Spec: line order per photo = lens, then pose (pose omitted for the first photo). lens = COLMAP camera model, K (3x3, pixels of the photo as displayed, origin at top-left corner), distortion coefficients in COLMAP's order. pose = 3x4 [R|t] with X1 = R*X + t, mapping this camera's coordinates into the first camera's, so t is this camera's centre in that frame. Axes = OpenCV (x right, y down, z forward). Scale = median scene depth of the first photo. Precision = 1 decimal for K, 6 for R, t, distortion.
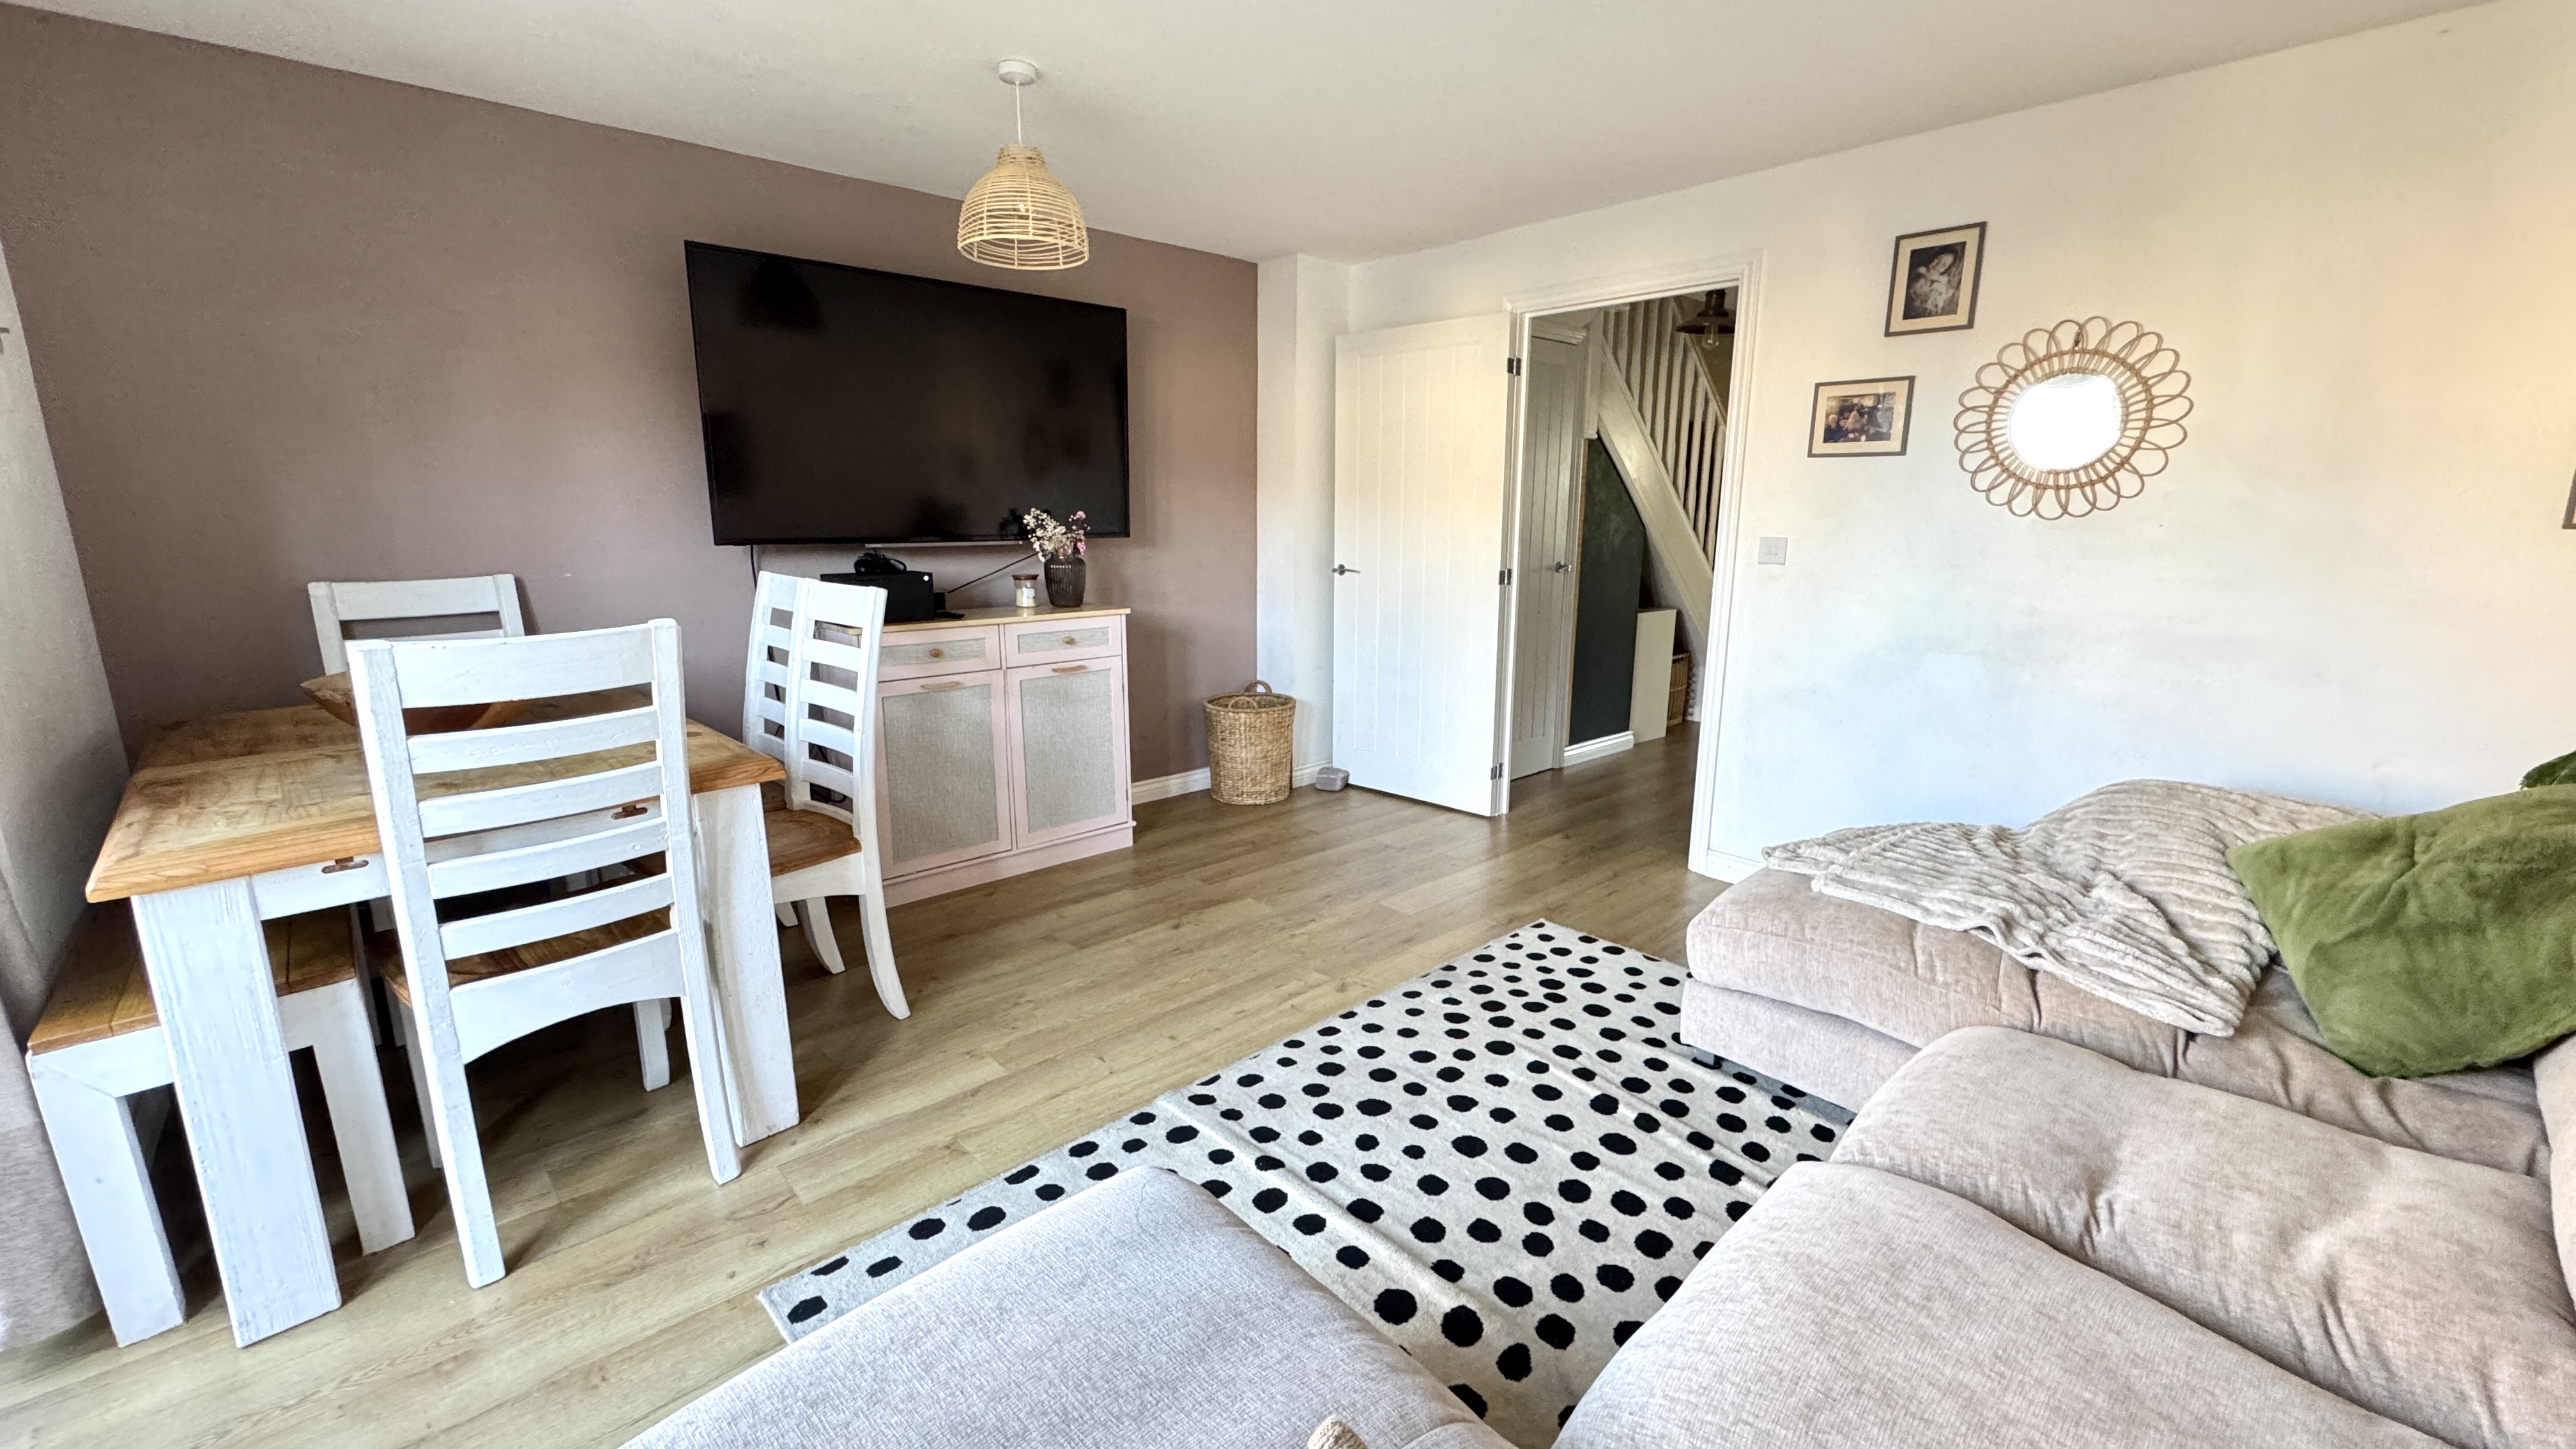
lens RADIAL K [[1030.1, 0, 1289.4], [0, 1030.1, 717.9], [0, 0, 1]] dist [-0.000731, 0.000066]
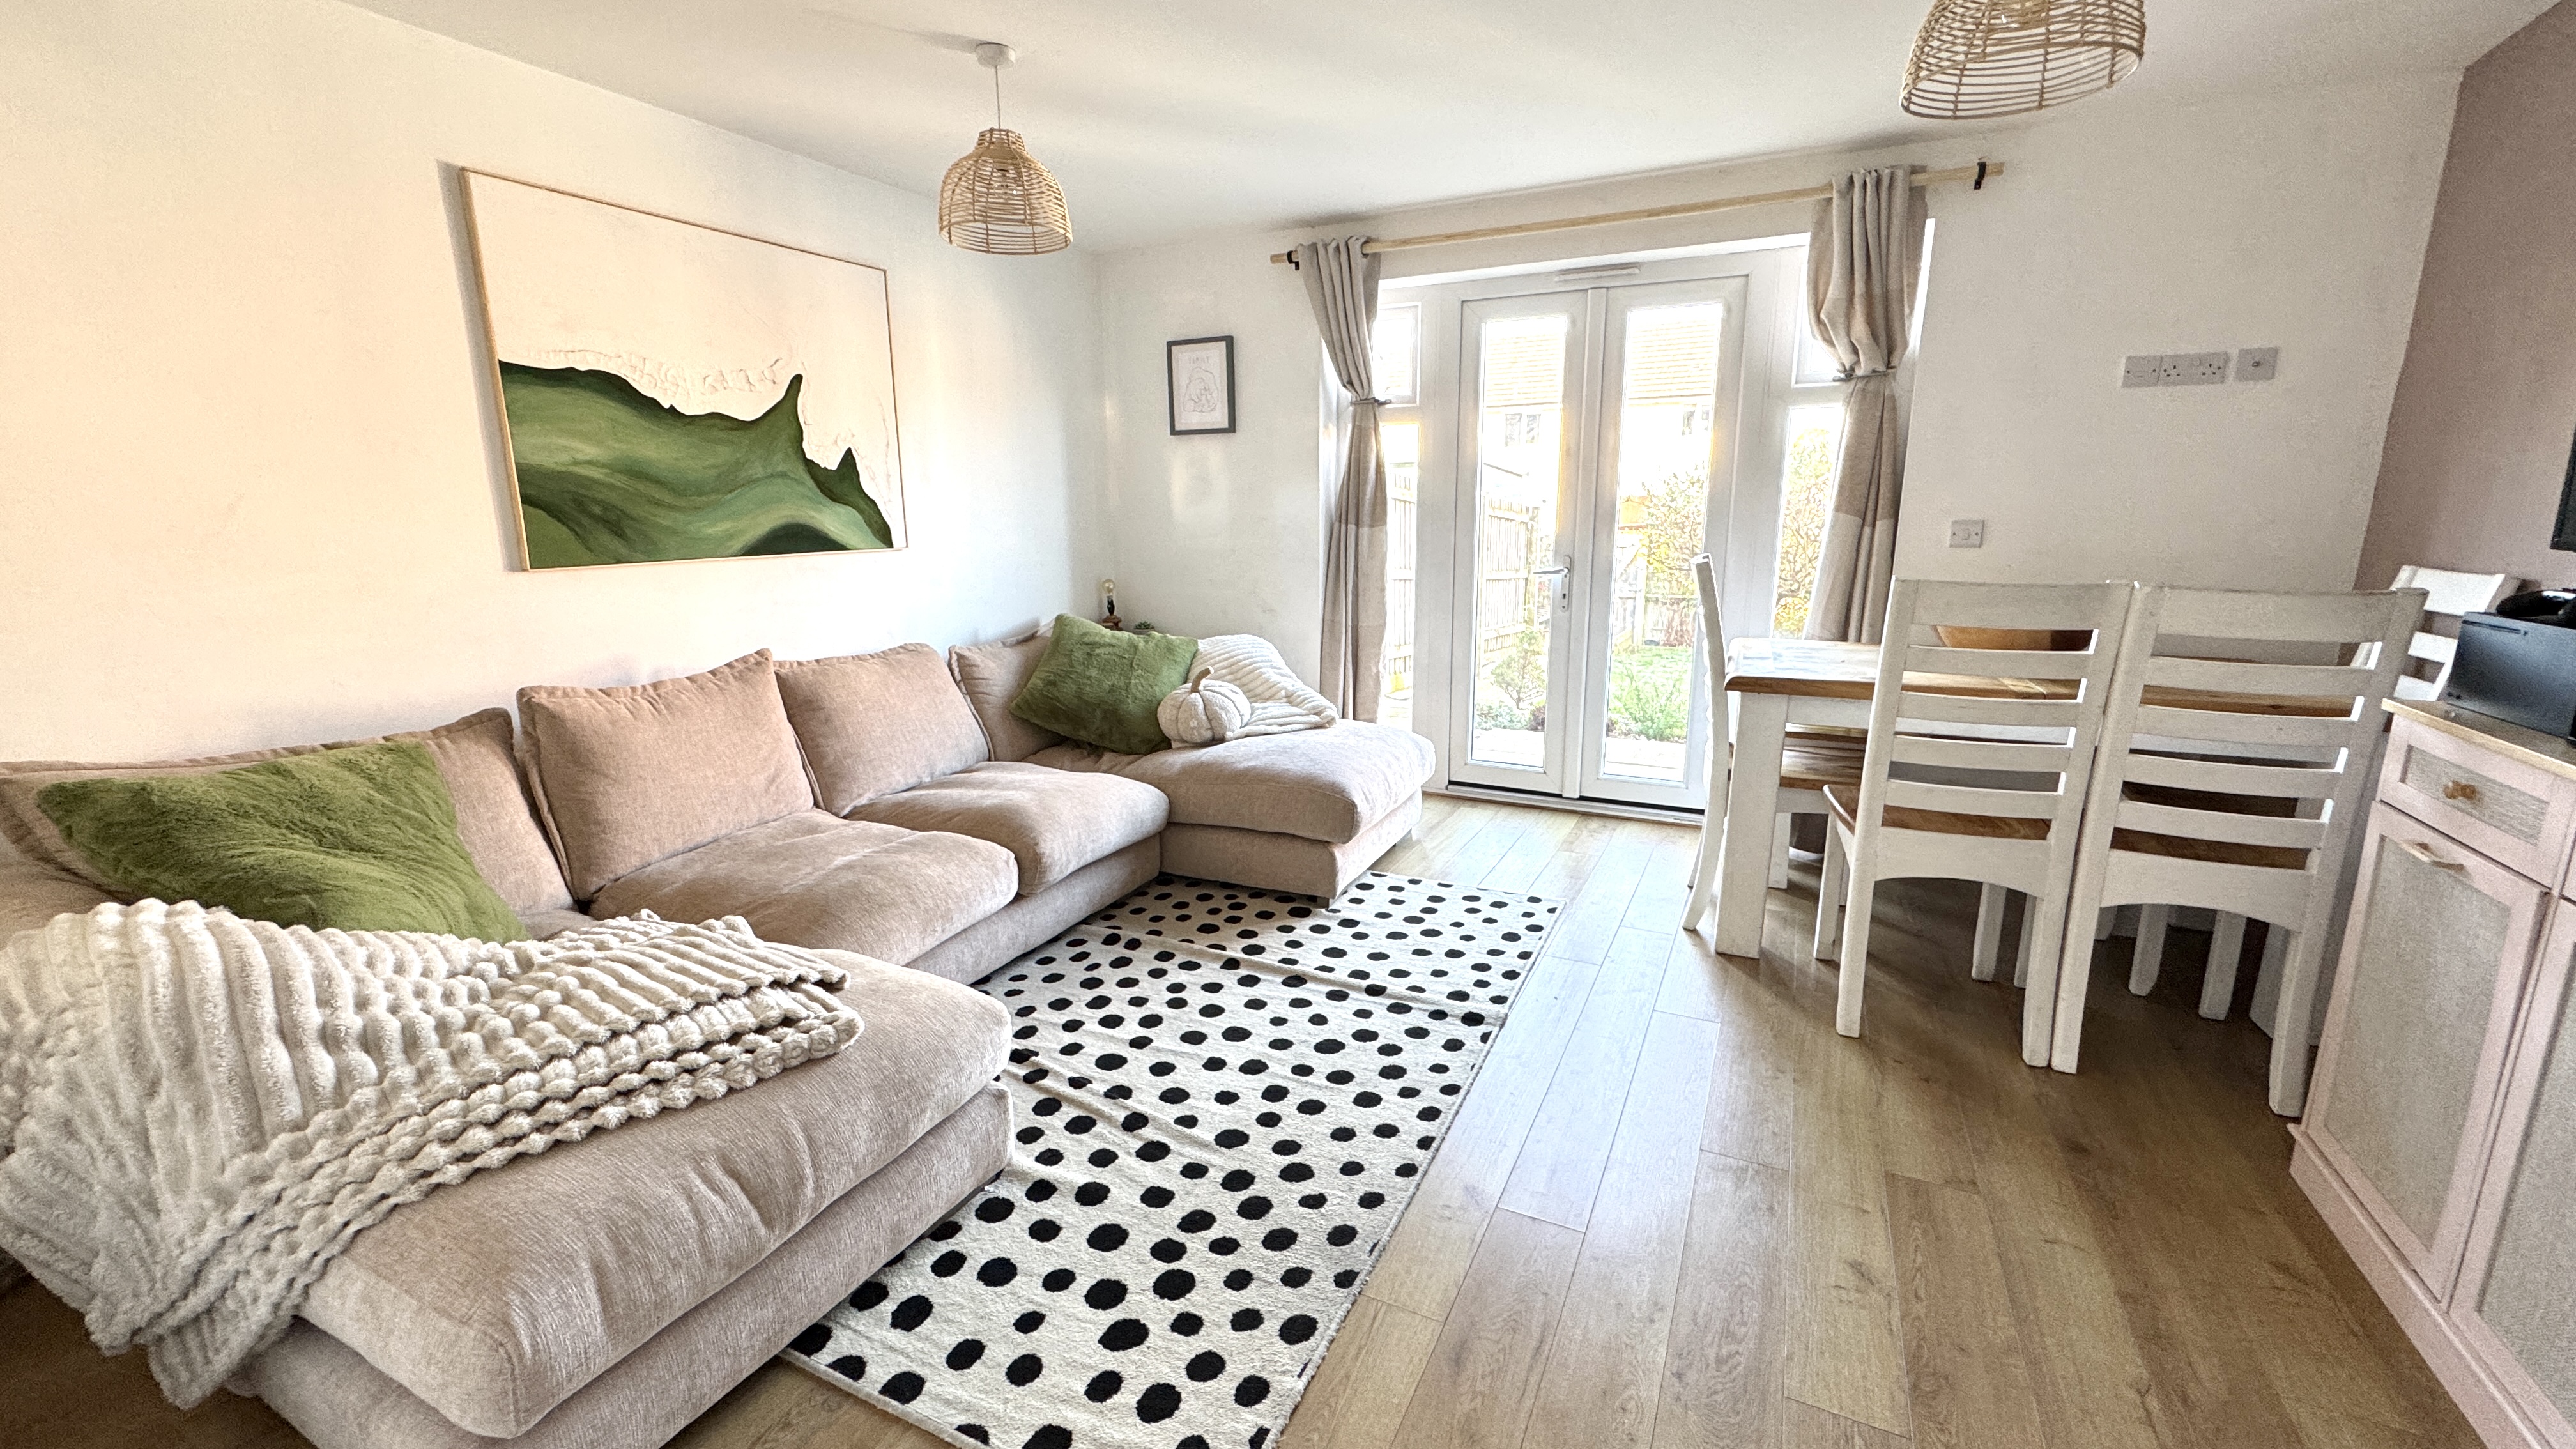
lens RADIAL K [[1030.1, 0, 1286.2], [0, 1030.1, 719.4], [0, 0, 1]] dist [-0.000731, 0.000066]
pose [[-0.933004, 0.077553, -0.351411, 0.447834], [-0.069403, 0.919393, 0.387169, -0.331052], [0.353111, 0.385619, -0.852415, 1.661832]]
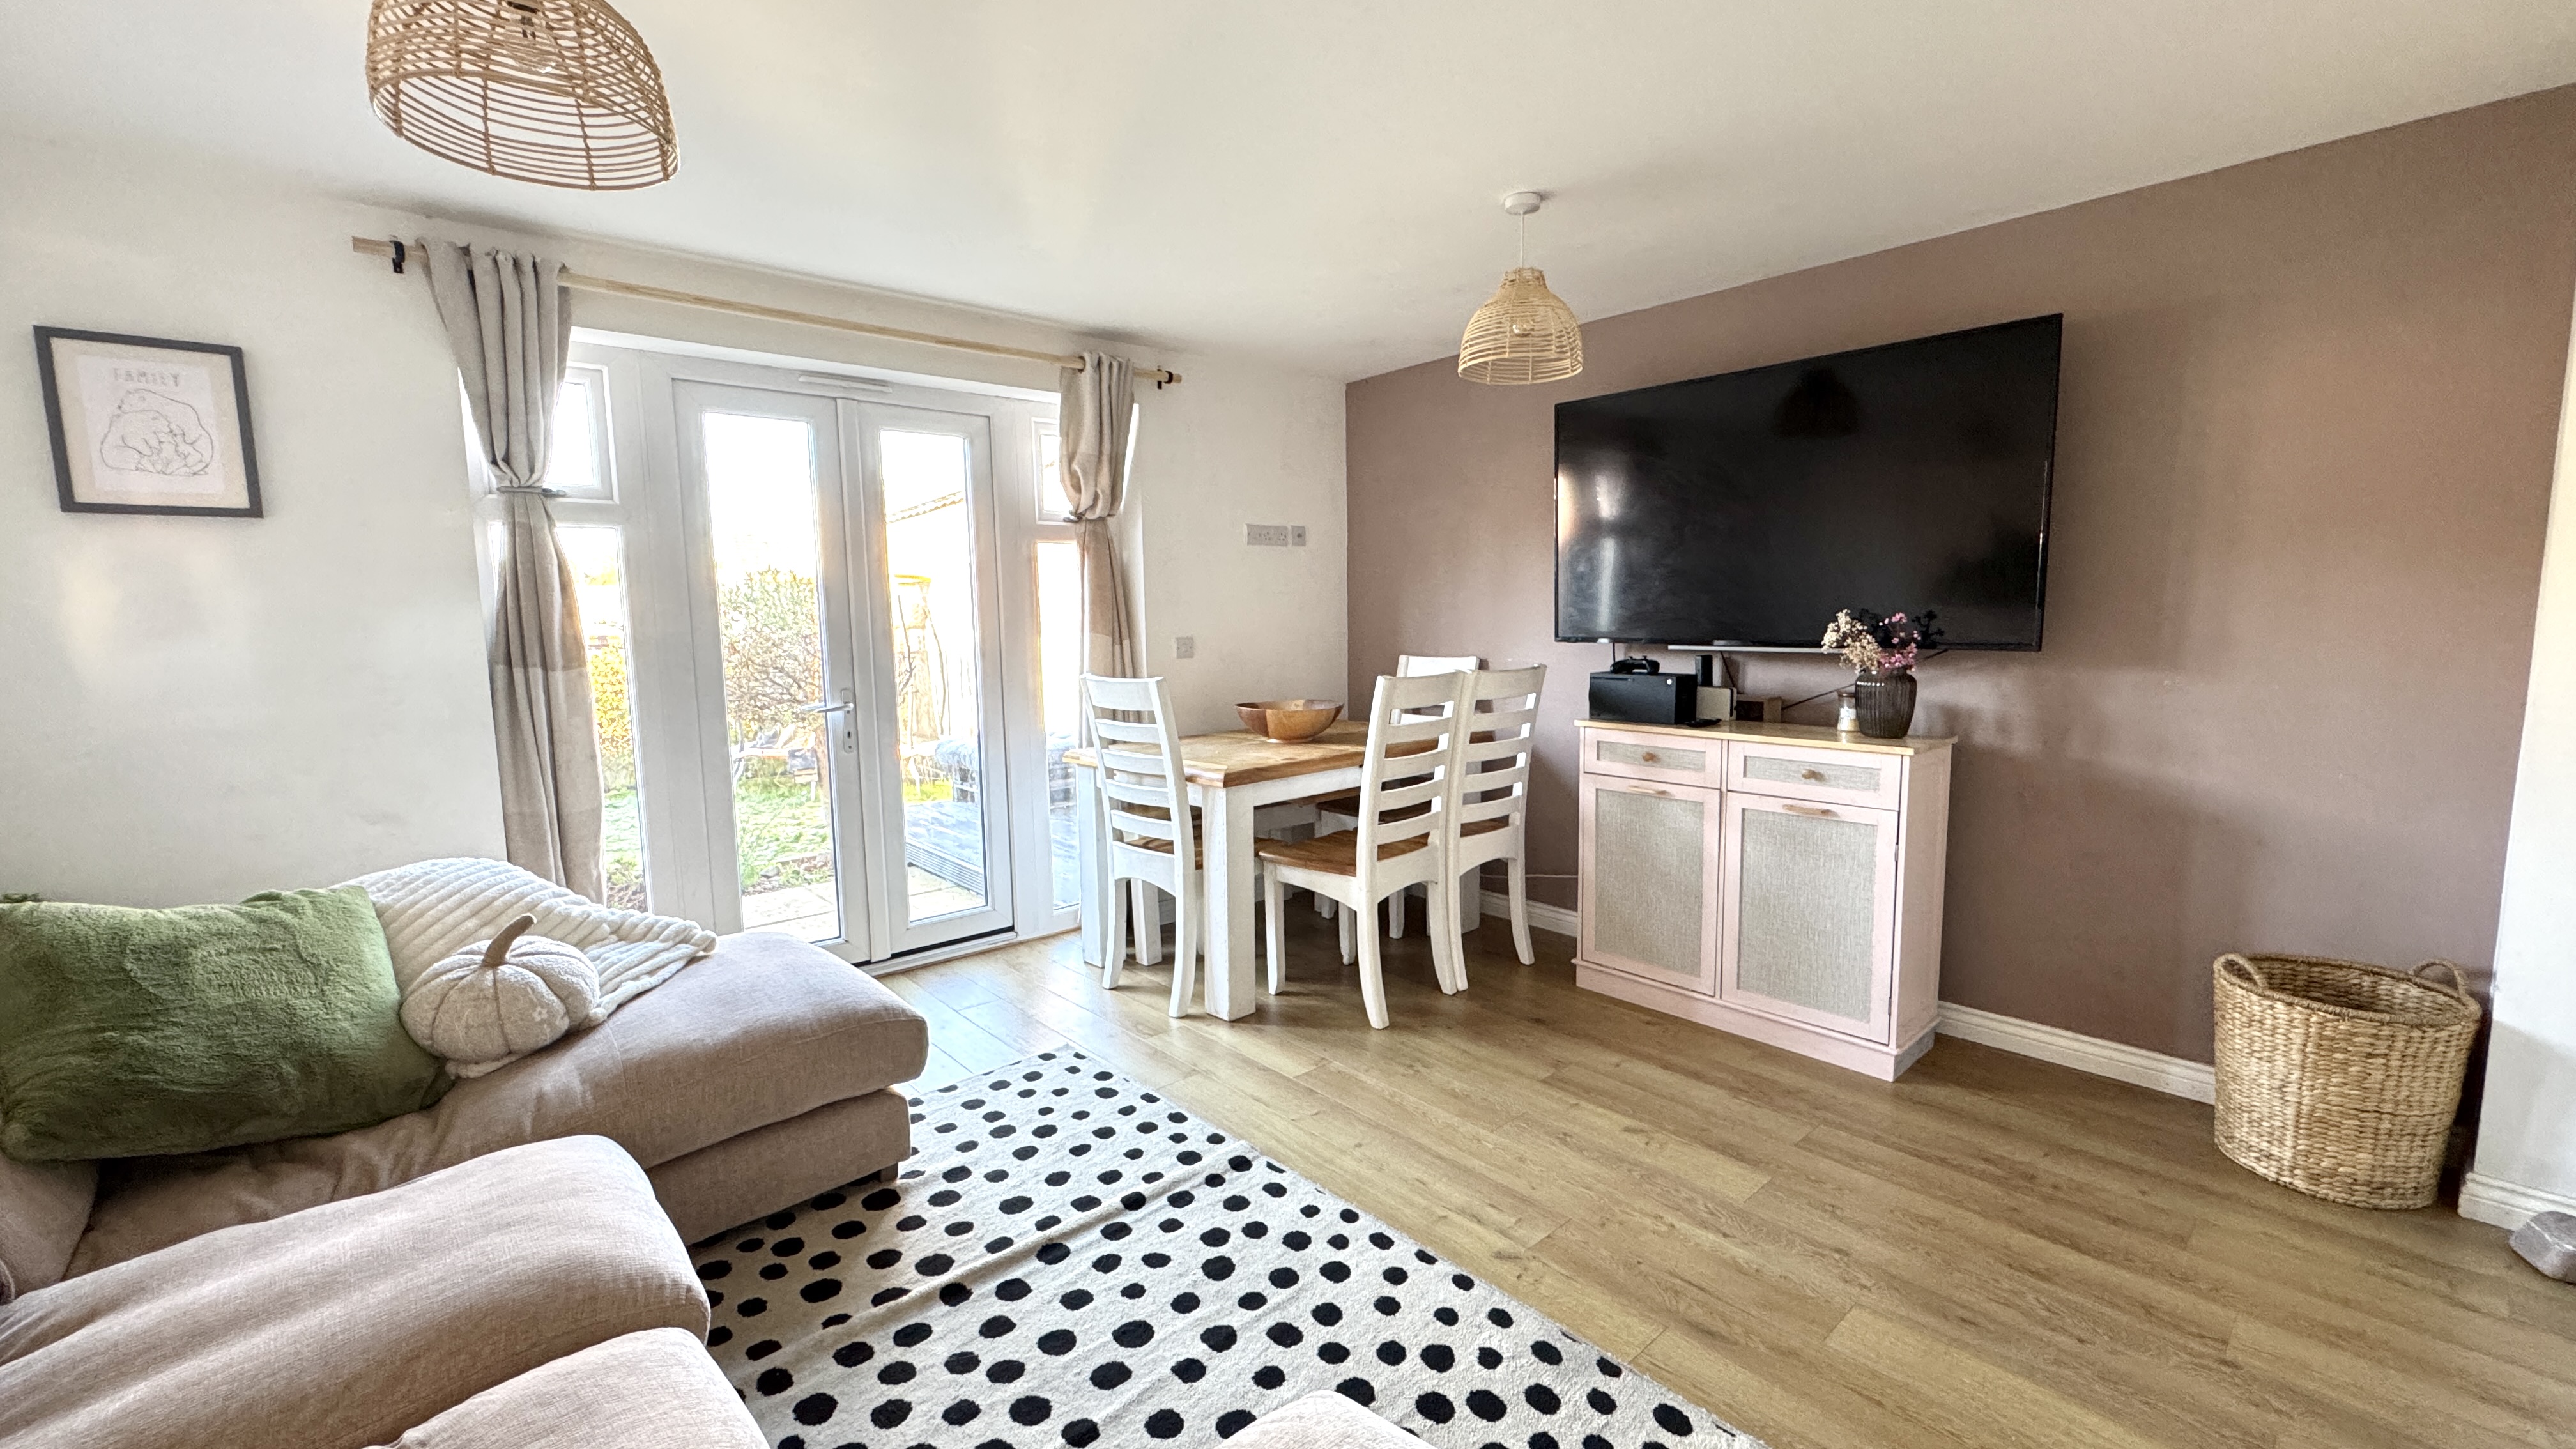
lens RADIAL K [[1030.1, 0, 1287.8], [0, 1030.1, 722.1], [0, 0, 1]] dist [-0.000731, 0.000066]
pose [[-0.017642, 0.106275, -0.994180, 0.873707], [-0.188527, 0.976145, 0.107693, -0.188224], [0.981910, 0.189330, 0.002814, 0.905563]]
